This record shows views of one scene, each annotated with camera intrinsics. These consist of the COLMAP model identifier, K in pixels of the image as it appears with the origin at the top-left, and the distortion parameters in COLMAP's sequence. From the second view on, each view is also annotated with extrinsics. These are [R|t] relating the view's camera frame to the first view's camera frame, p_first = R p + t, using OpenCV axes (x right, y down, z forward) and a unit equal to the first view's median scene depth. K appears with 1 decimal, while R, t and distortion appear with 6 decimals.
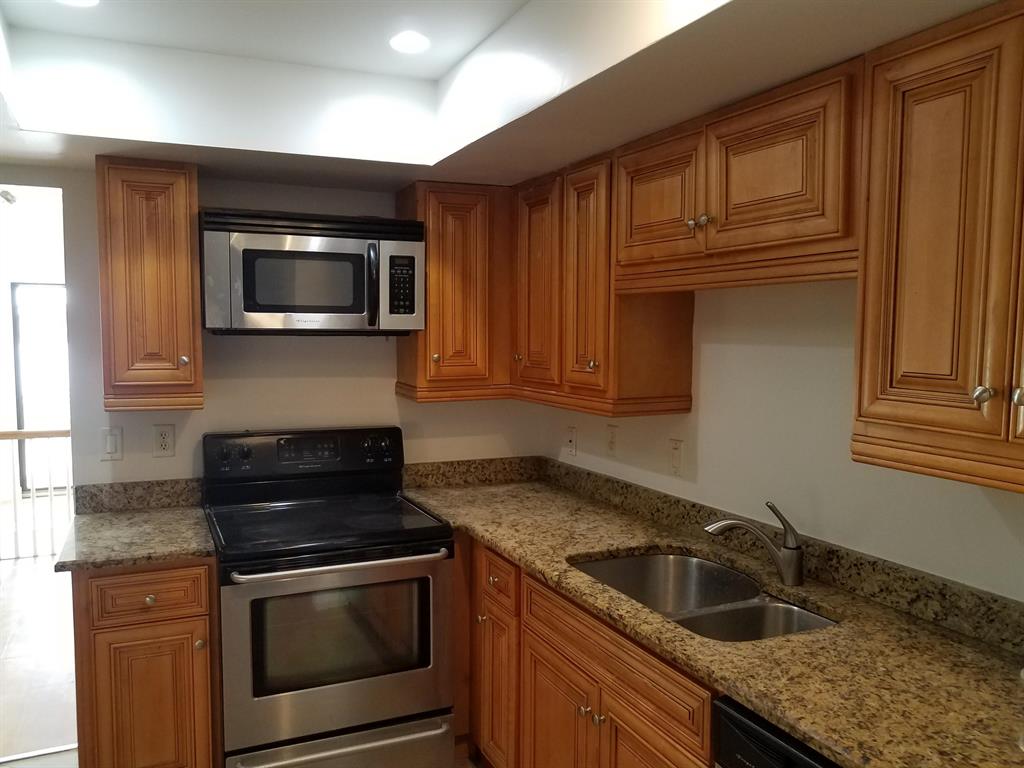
lens RADIAL K [[809.1, 0, 482.2], [0, 809.1, 398.2], [0, 0, 1]] dist [0.010690, -0.019079]
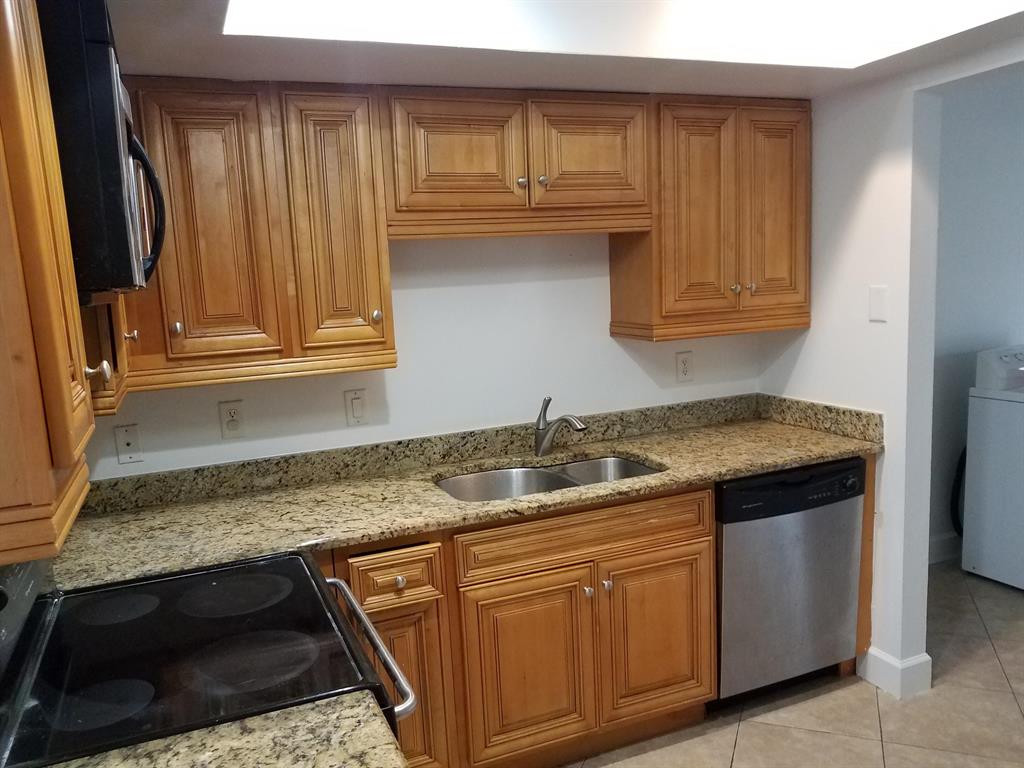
lens RADIAL K [[789.2, 0, 487.8], [0, 789.2, 398.6], [0, 0, 1]] dist [-0.005582, 0.025827]
pose [[0.028782, -0.150575, 0.988180, -0.756562], [0.143013, 0.979039, 0.145017, -0.059378], [-0.989302, 0.137149, 0.049712, 0.821133]]
